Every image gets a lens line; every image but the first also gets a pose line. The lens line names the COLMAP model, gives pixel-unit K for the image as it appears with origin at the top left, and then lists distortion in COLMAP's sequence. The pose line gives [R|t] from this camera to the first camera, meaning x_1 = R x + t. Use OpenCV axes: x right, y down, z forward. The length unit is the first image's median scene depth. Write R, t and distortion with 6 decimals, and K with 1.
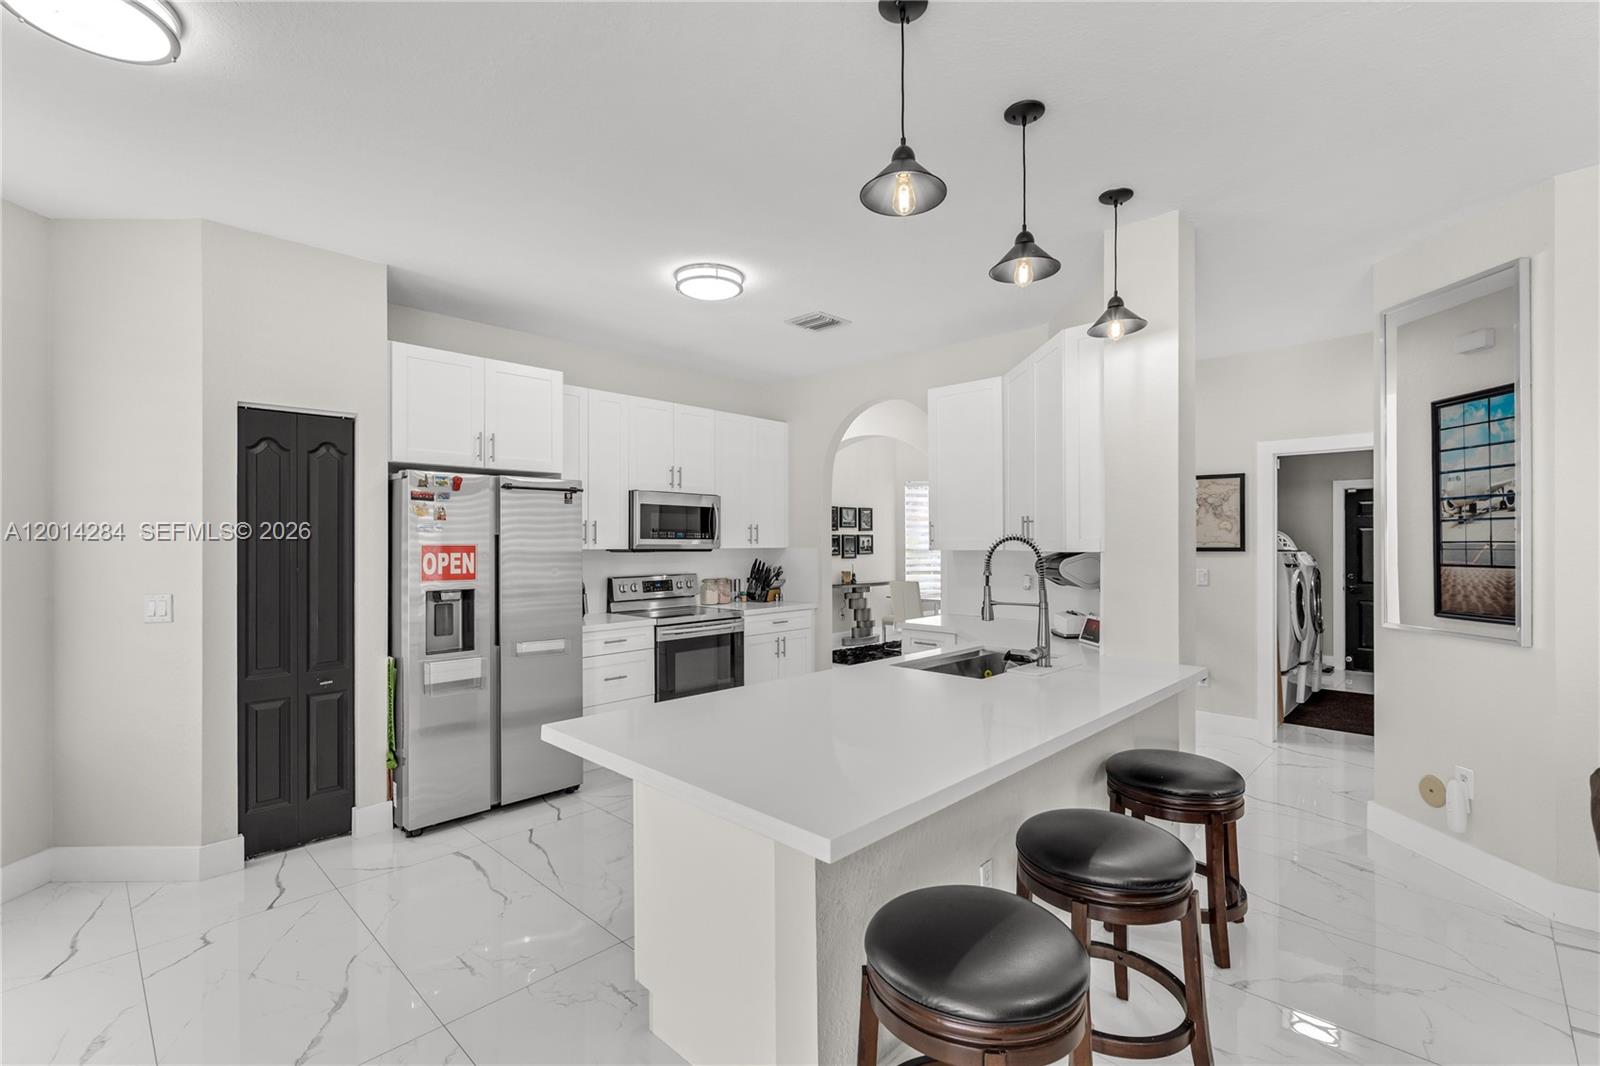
lens RADIAL K [[737.1, 0, 794.5], [0, 737.1, 528.3], [0, 0, 1]] dist [0.002234, -0.000987]
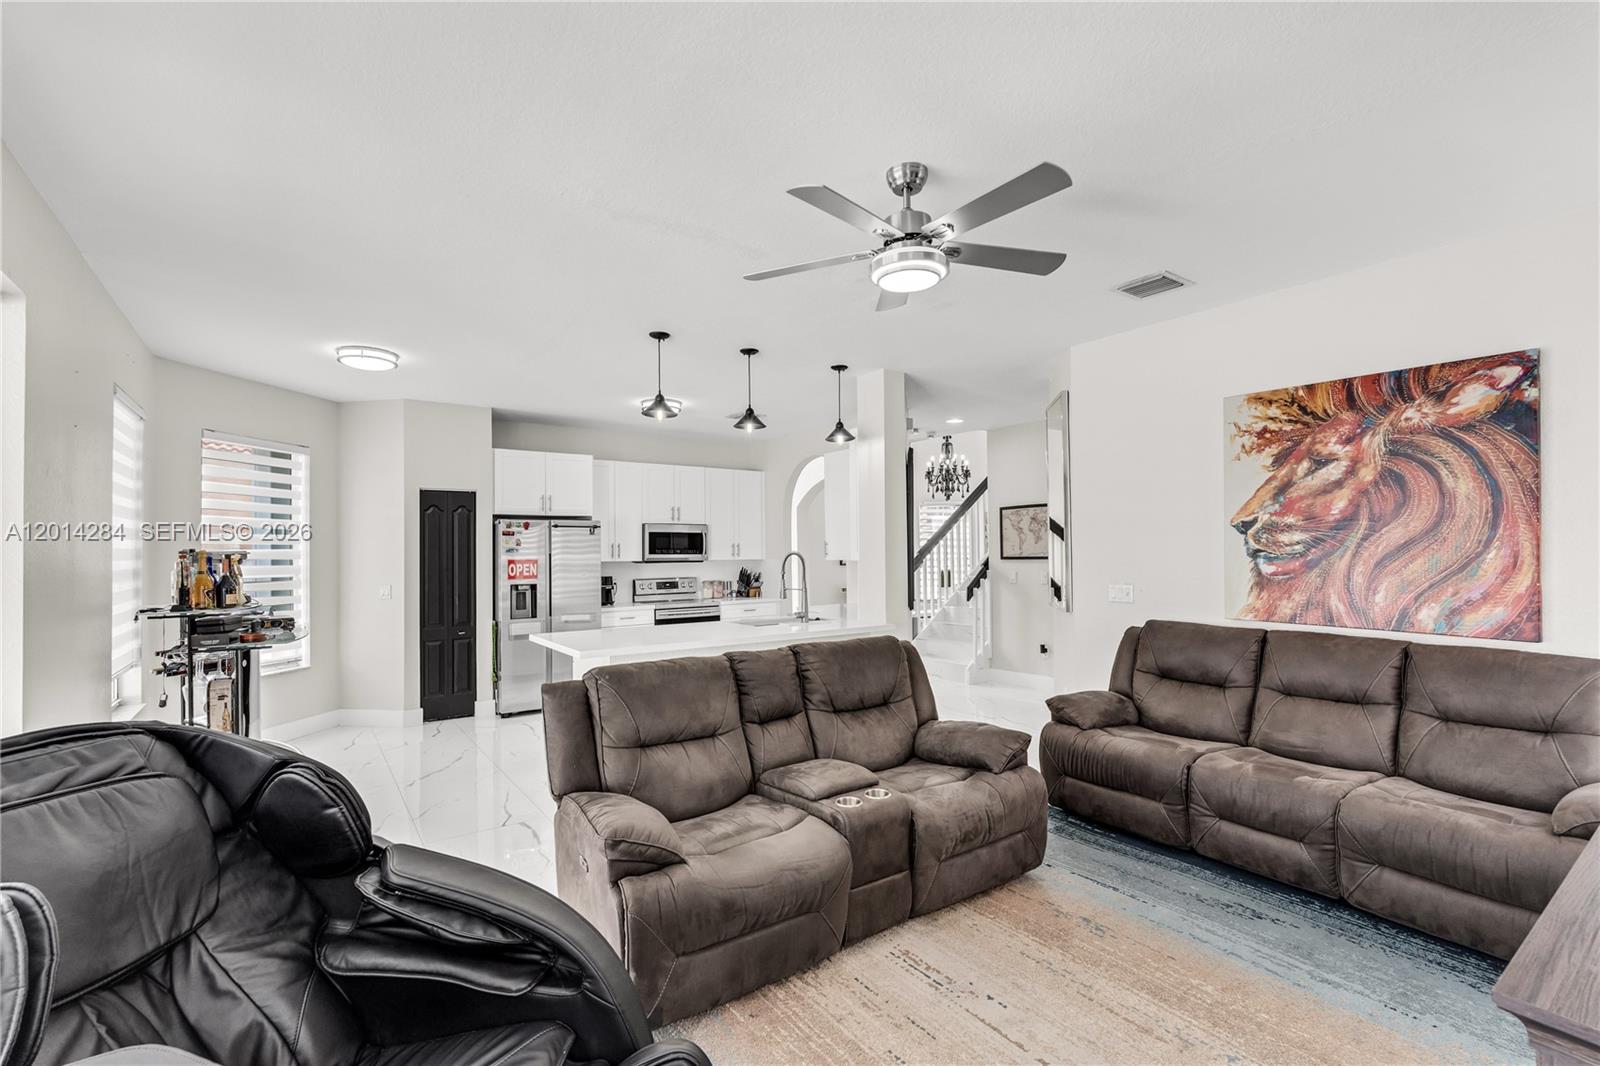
lens RADIAL K [[737.1, 0, 790.1], [0, 737.1, 524.8], [0, 0, 1]] dist [0.002234, -0.000987]
pose [[0.982203, -0.016393, -0.187106, 0.462115], [0.012506, 0.999681, -0.021940, -0.013046], [0.187406, 0.019210, 0.982095, -0.590231]]
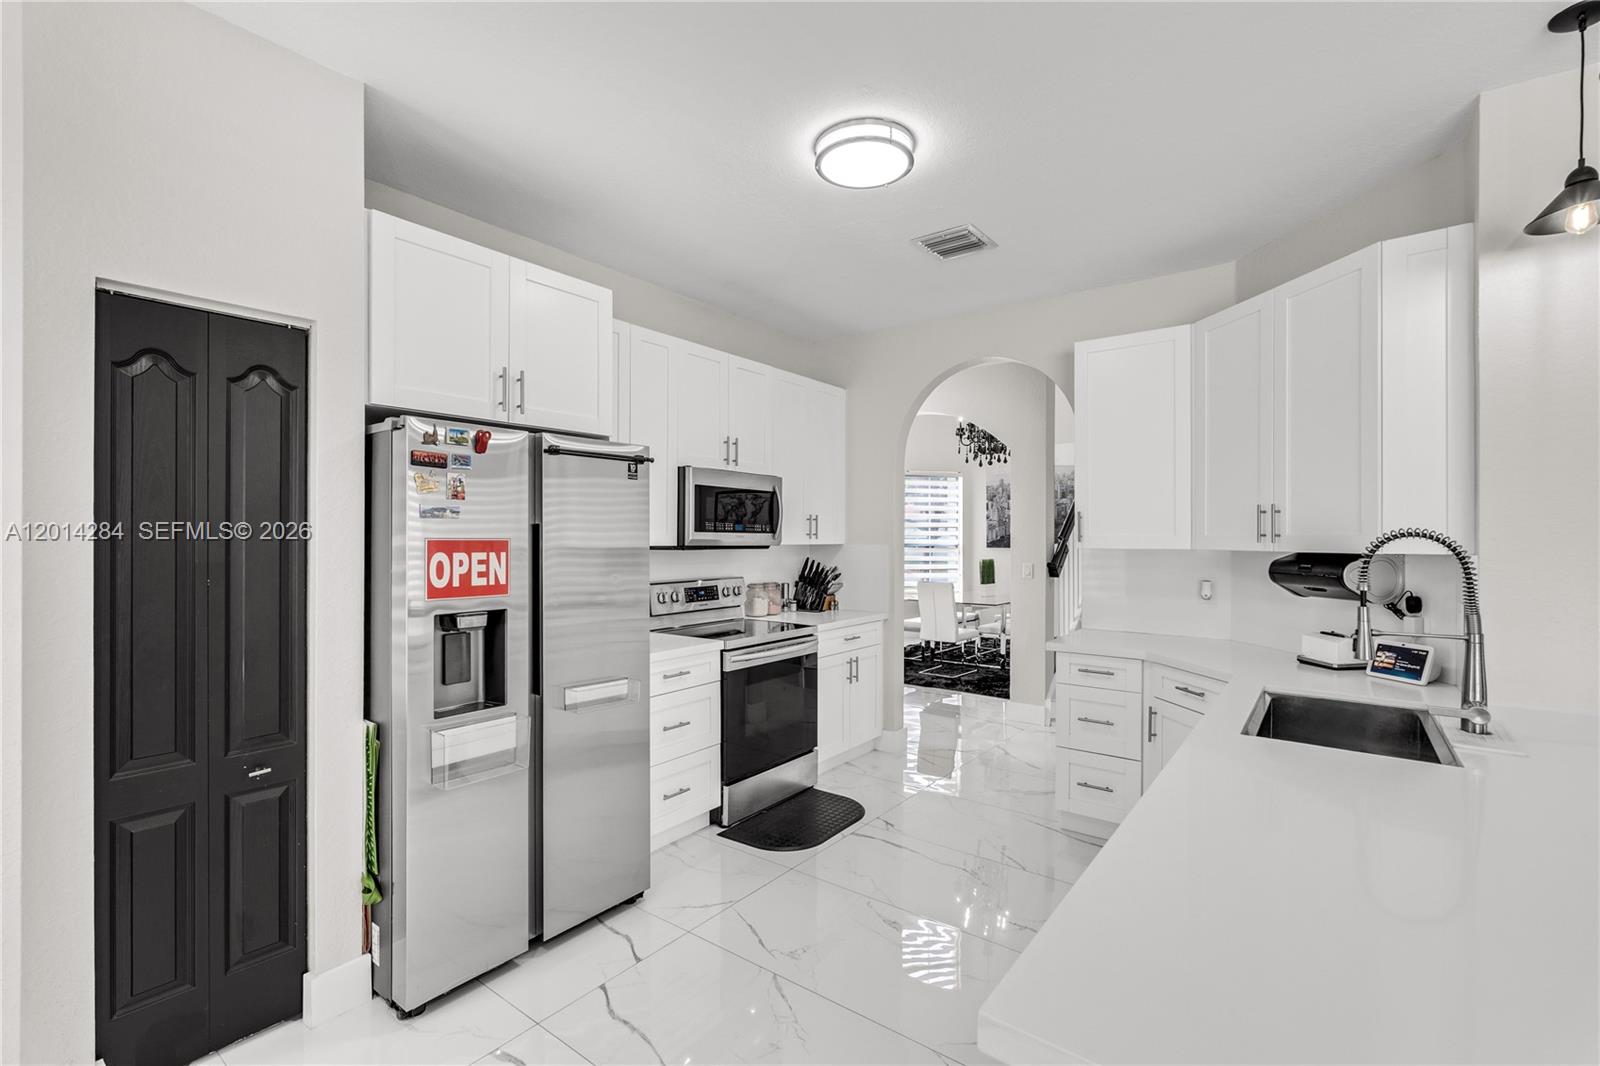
lens RADIAL K [[737.1, 0, 802.1], [0, 737.1, 526.7], [0, 0, 1]] dist [0.002234, -0.000987]
pose [[0.992300, 0.006584, 0.123681, -0.235227], [-0.007258, 0.999961, 0.005002, 0.005647], [-0.123643, -0.005862, 0.992309, 0.305122]]
